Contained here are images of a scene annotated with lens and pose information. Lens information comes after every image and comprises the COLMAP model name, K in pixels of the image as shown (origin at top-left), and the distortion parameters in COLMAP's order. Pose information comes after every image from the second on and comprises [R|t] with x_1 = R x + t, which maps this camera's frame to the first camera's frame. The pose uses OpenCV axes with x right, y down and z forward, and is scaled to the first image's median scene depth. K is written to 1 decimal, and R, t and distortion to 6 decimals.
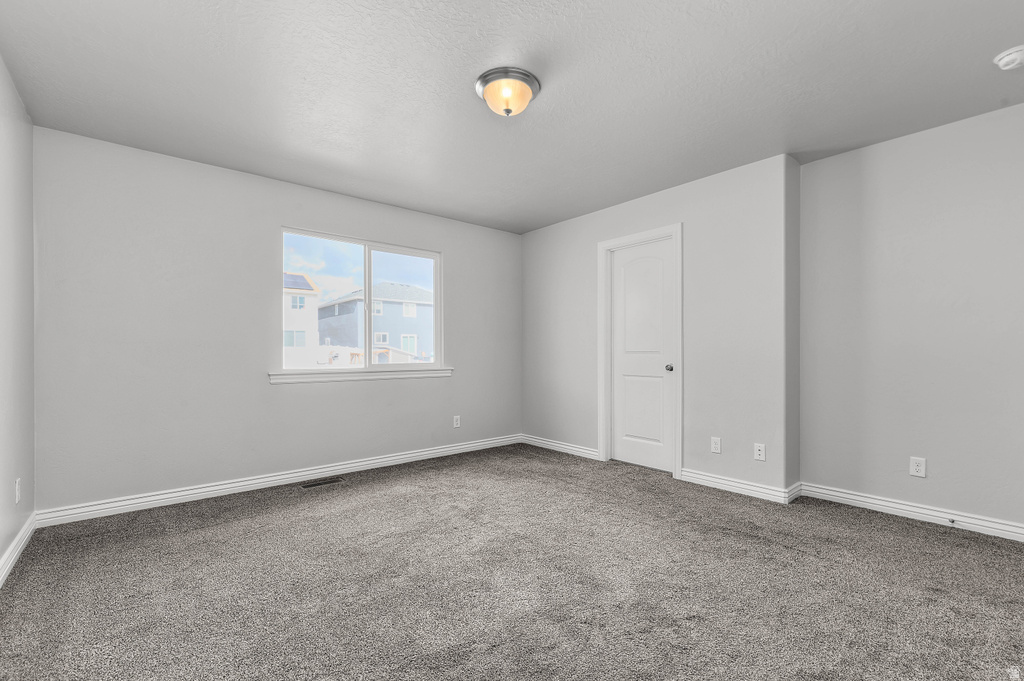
lens RADIAL K [[439.3, 0, 515.7], [0, 439.3, 349.6], [0, 0, 1]] dist [0.000703, -0.000174]
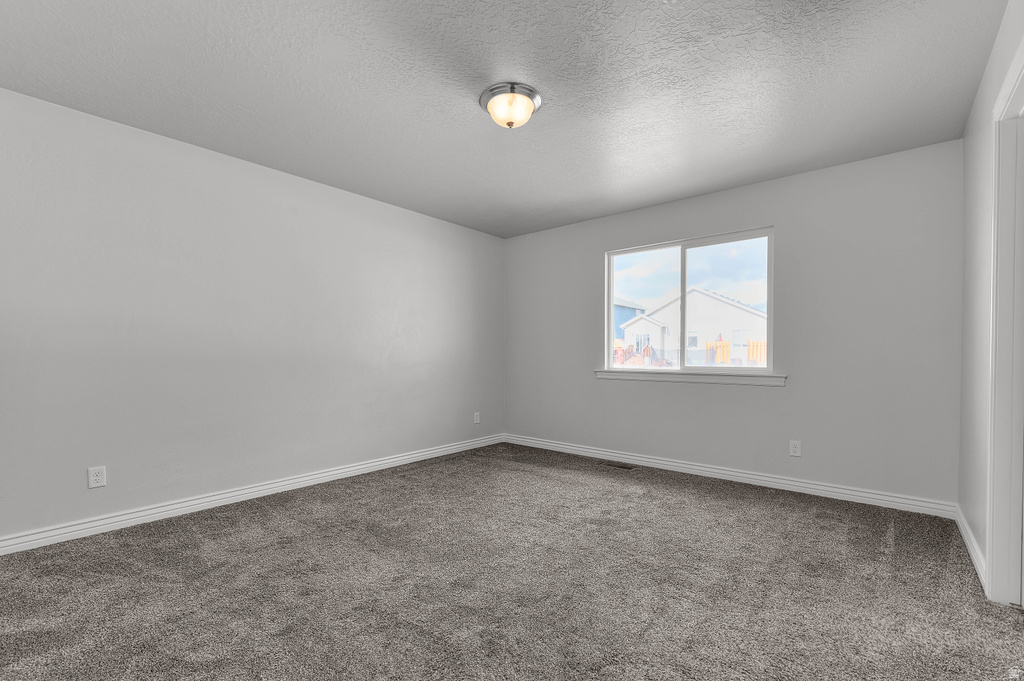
lens RADIAL K [[439.3, 0, 515.7], [0, 439.3, 349.6], [0, 0, 1]] dist [0.000703, -0.000174]
pose [[0.171571, -0.006870, -0.985148, 0.574813], [0.008271, 0.999950, -0.005532, -0.002056], [0.985137, -0.007199, 0.171619, 0.456184]]
